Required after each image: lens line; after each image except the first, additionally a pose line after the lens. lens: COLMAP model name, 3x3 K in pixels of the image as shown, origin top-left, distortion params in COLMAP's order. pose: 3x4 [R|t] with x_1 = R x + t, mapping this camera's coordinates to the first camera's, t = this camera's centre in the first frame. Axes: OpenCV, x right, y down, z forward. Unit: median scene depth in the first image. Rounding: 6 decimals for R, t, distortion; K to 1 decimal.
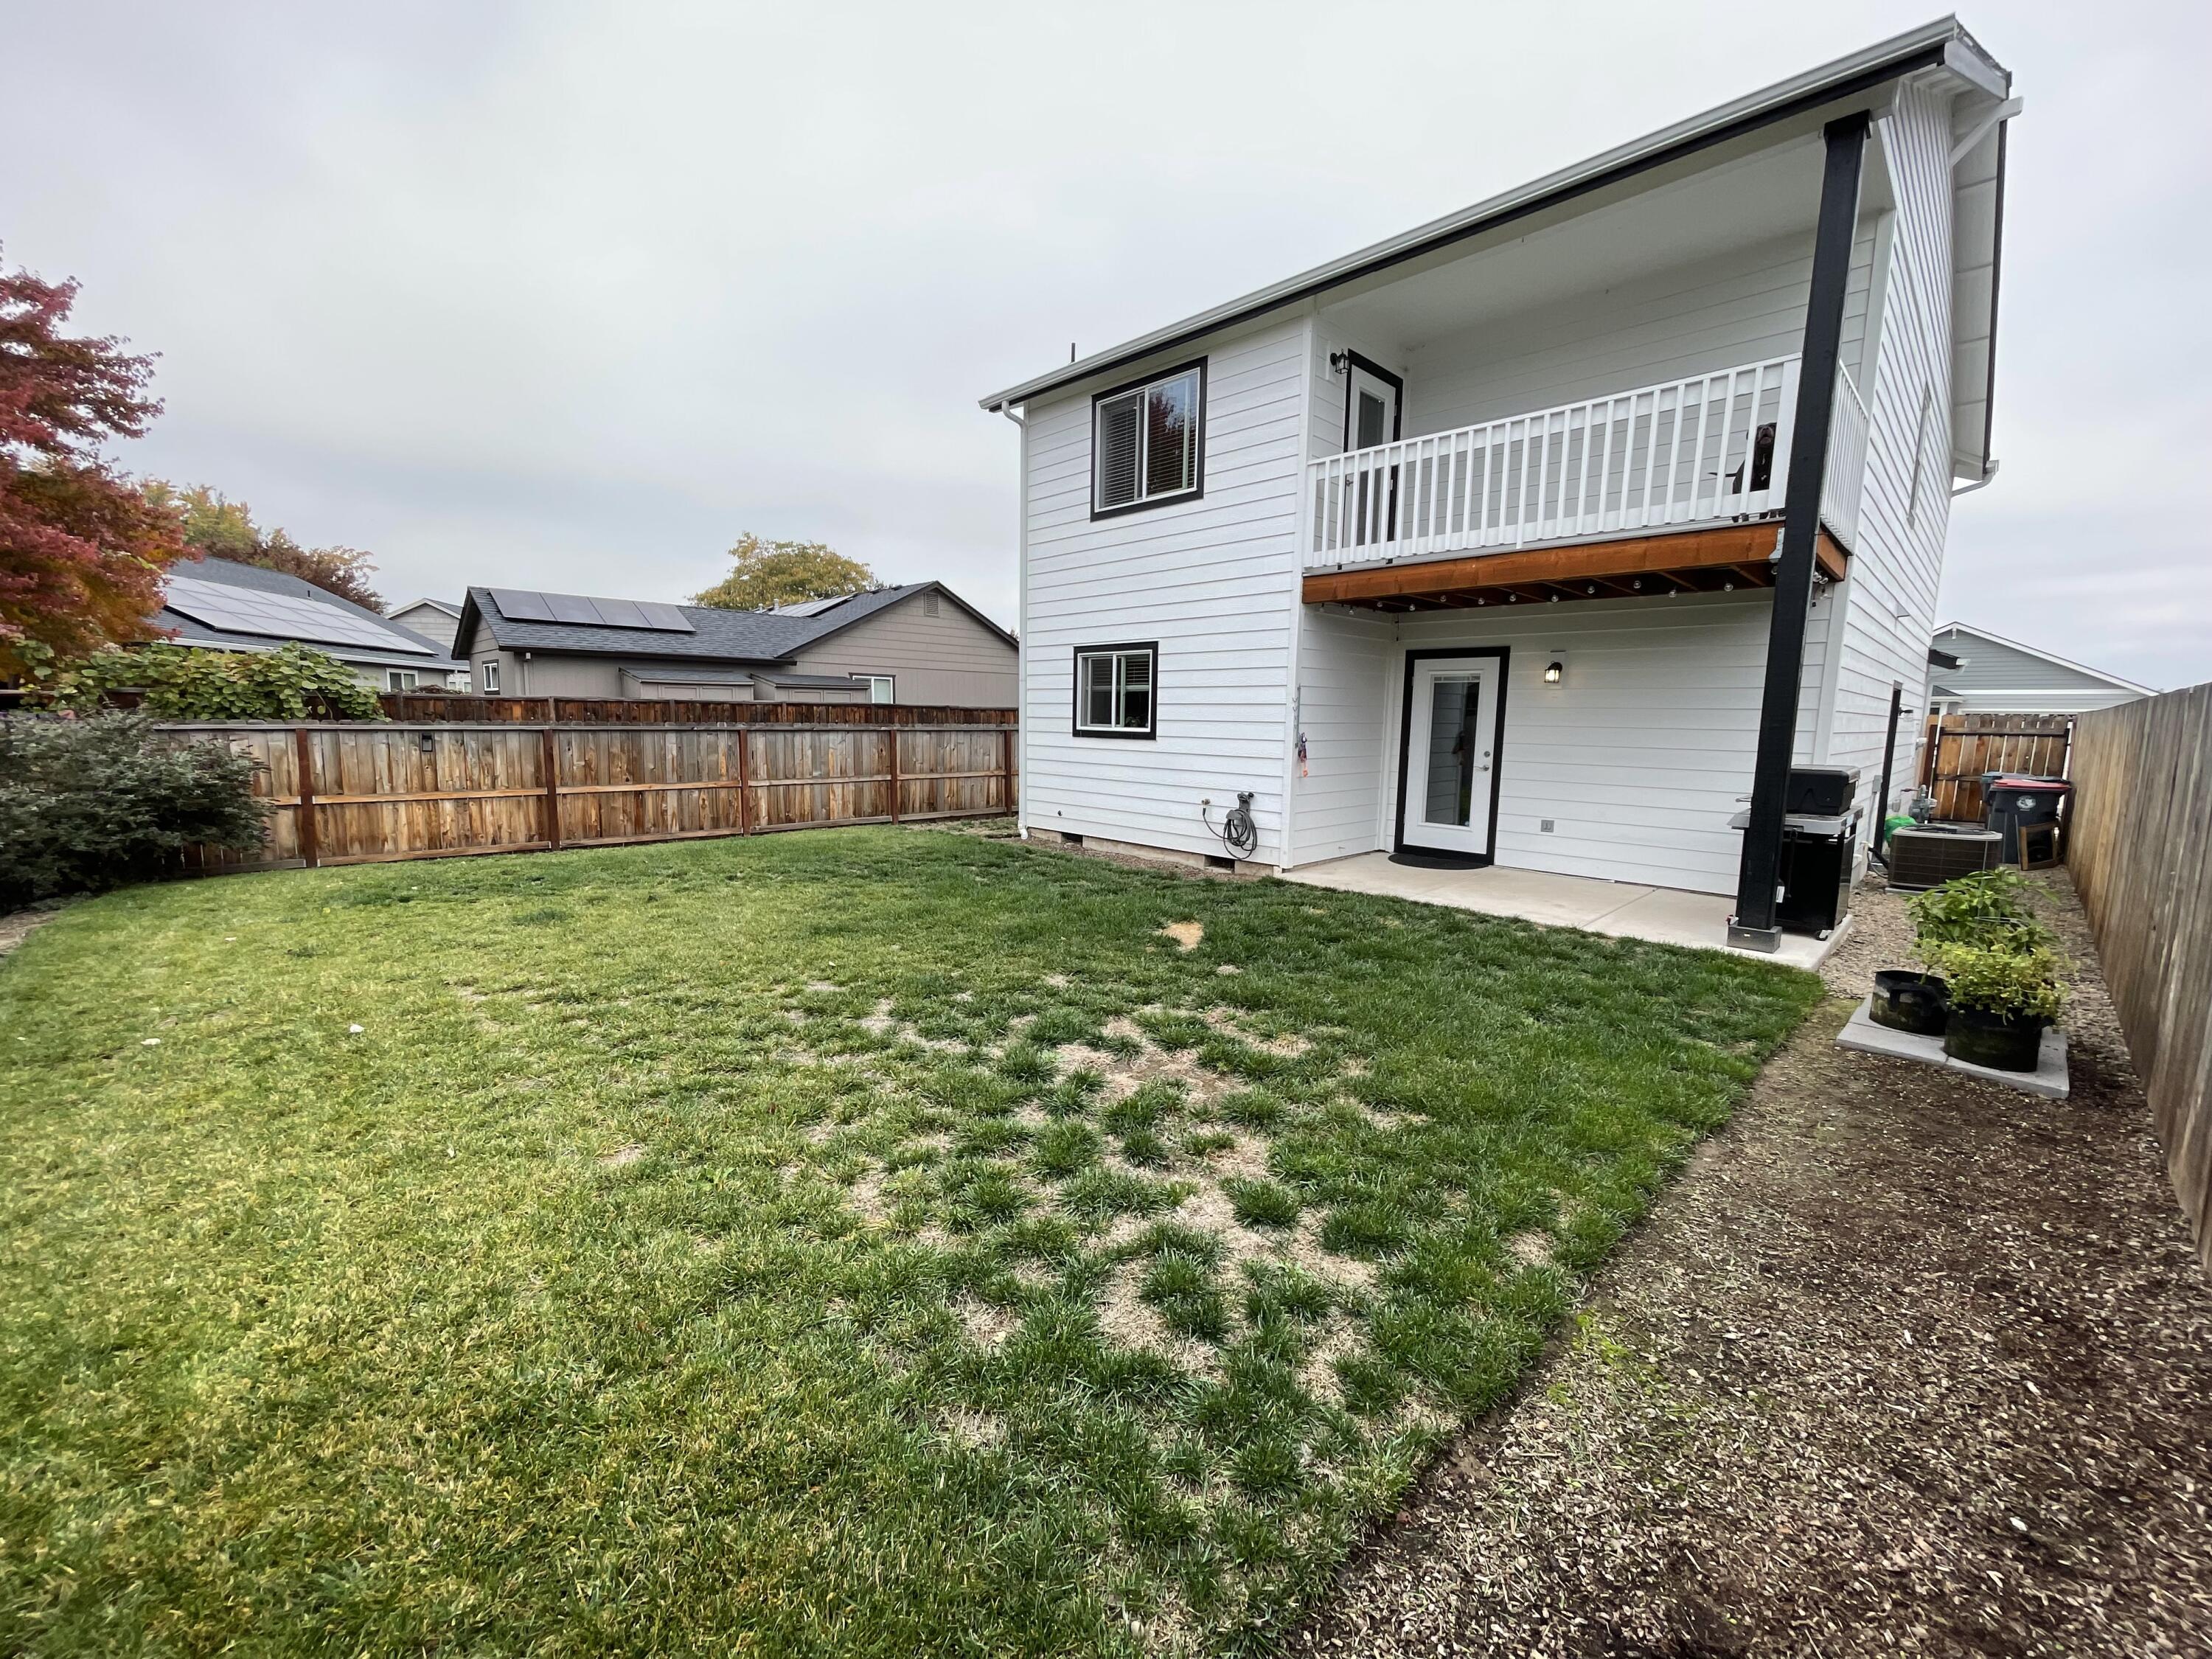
lens RADIAL K [[894.8, 0, 1103.7], [0, 894.8, 830.5], [0, 0, 1]] dist [0.003831, -0.001605]
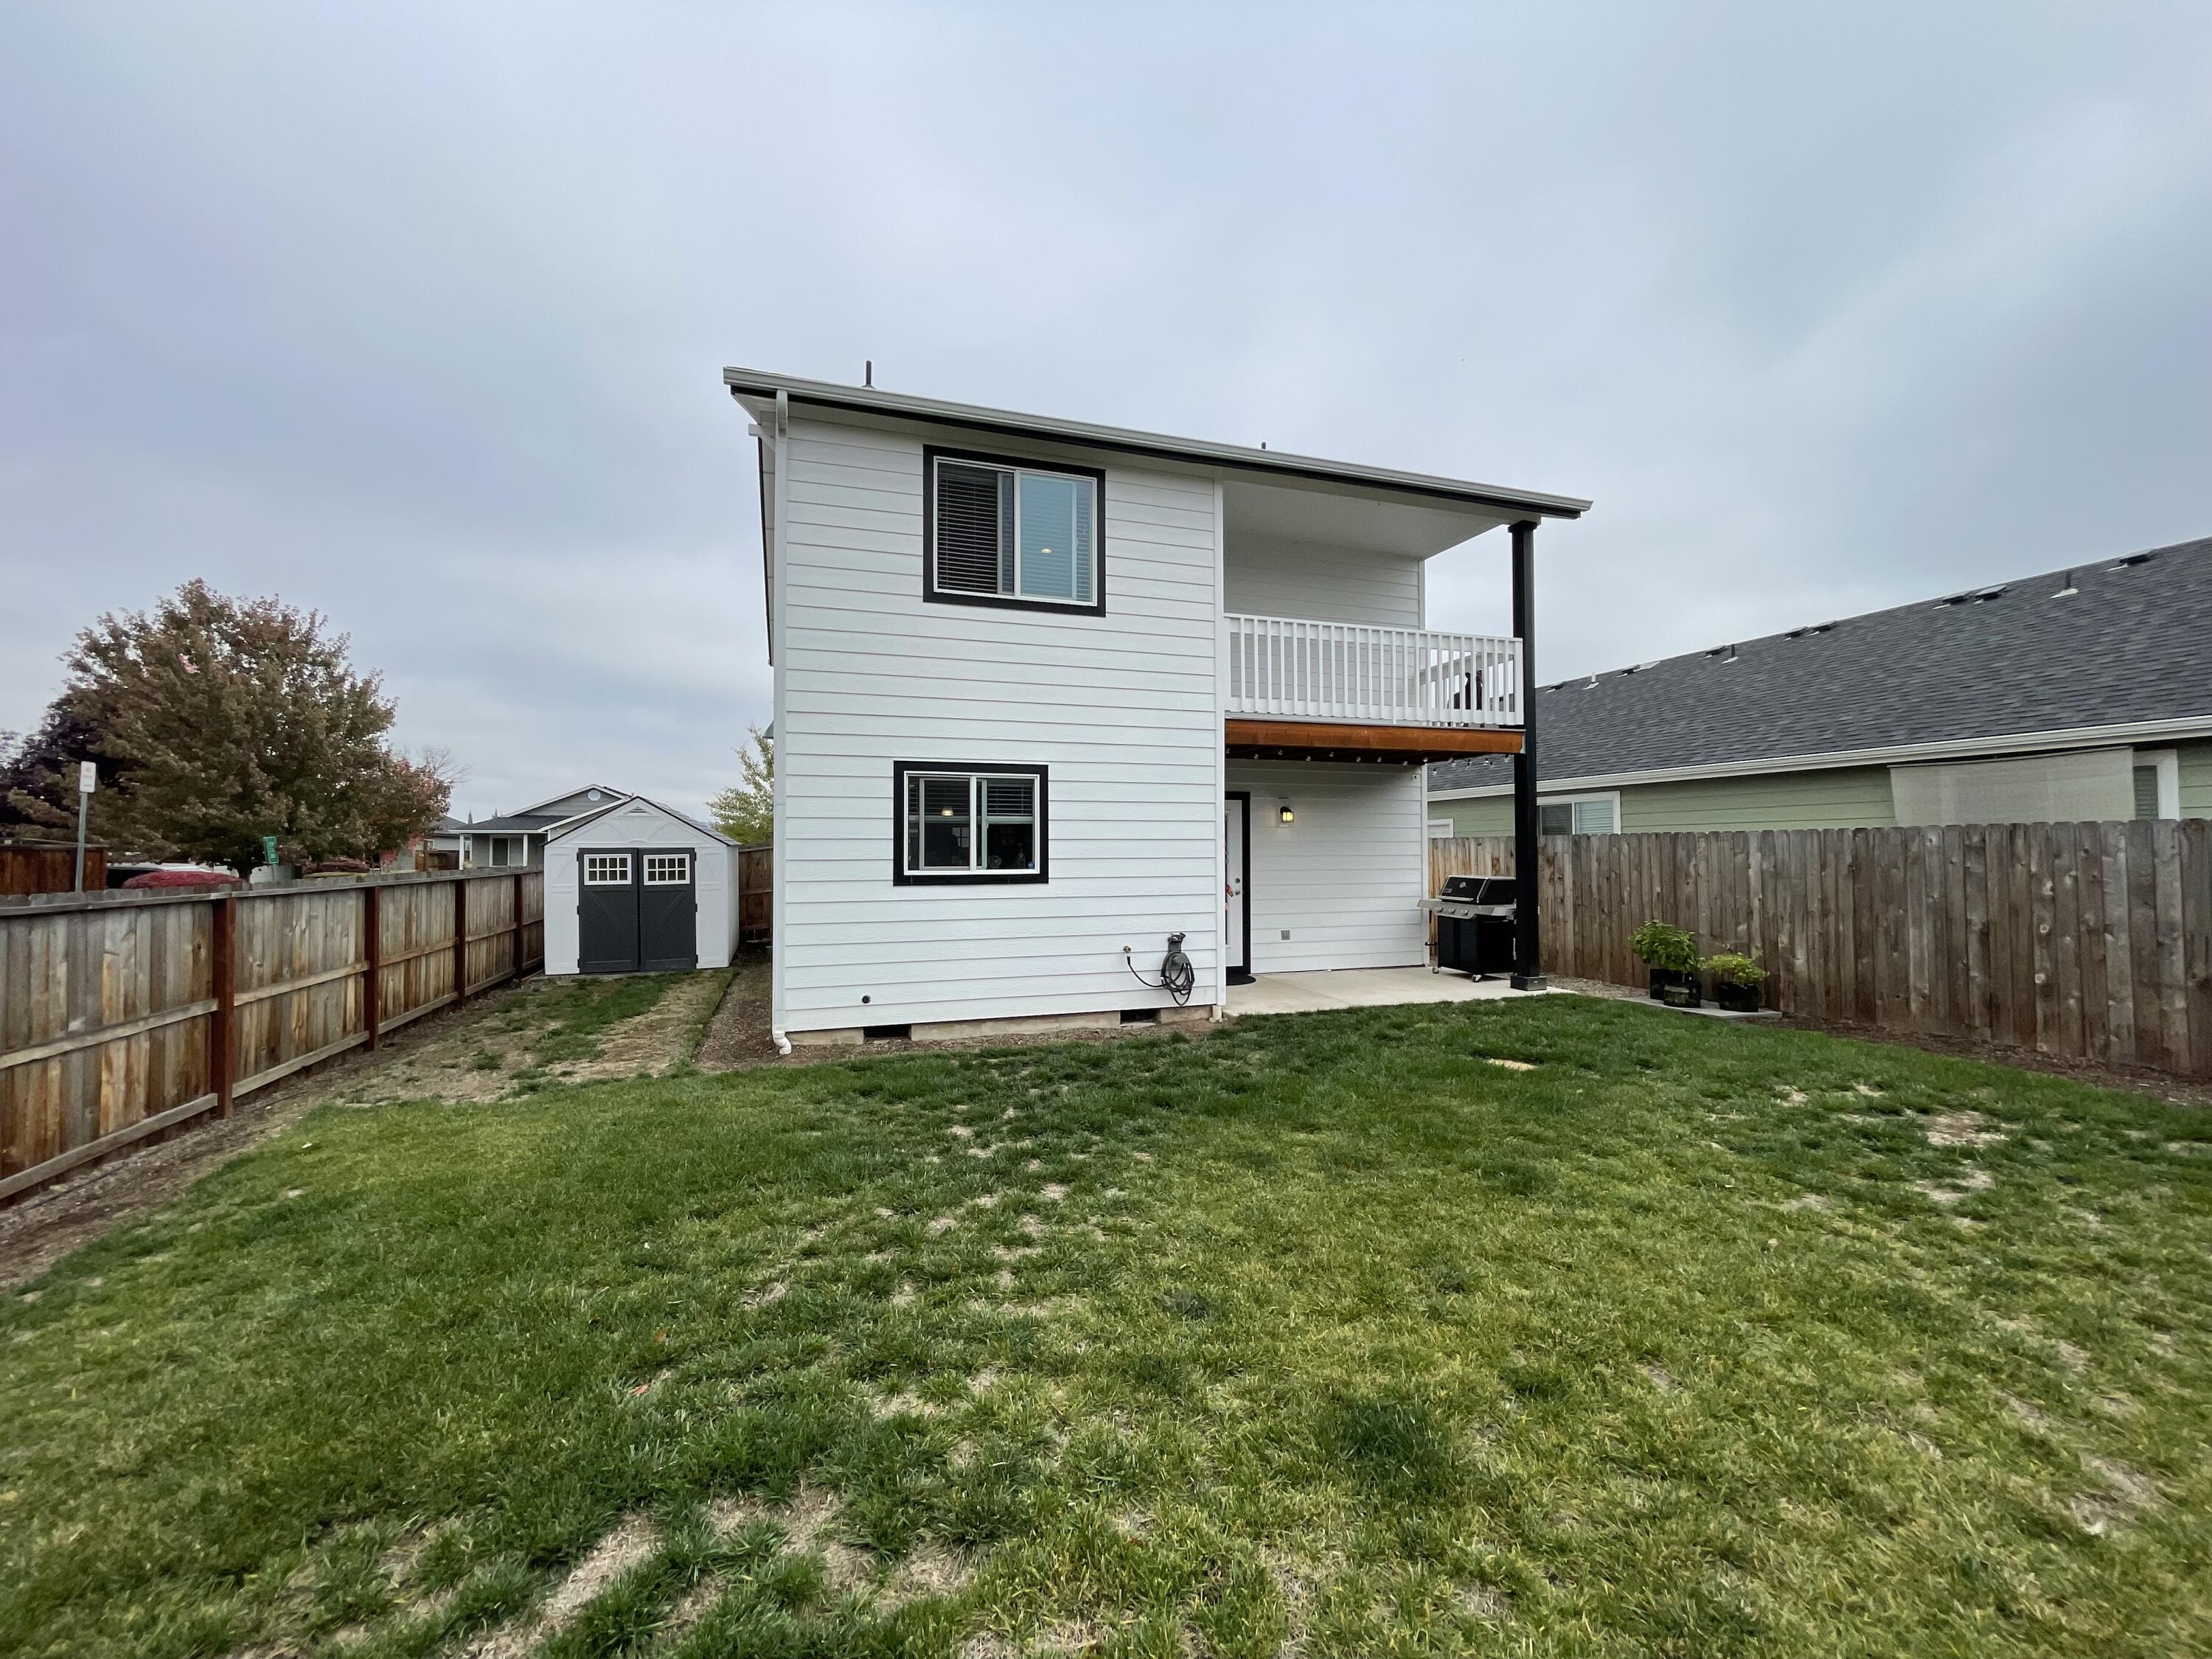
lens RADIAL K [[894.8, 0, 1100.4], [0, 894.8, 828.9], [0, 0, 1]] dist [0.003831, -0.001605]
pose [[0.434922, 0.006674, 0.900444, -0.650605], [0.126447, 0.989612, -0.068409, -0.087165], [-0.891546, 0.143611, 0.429560, 0.589614]]
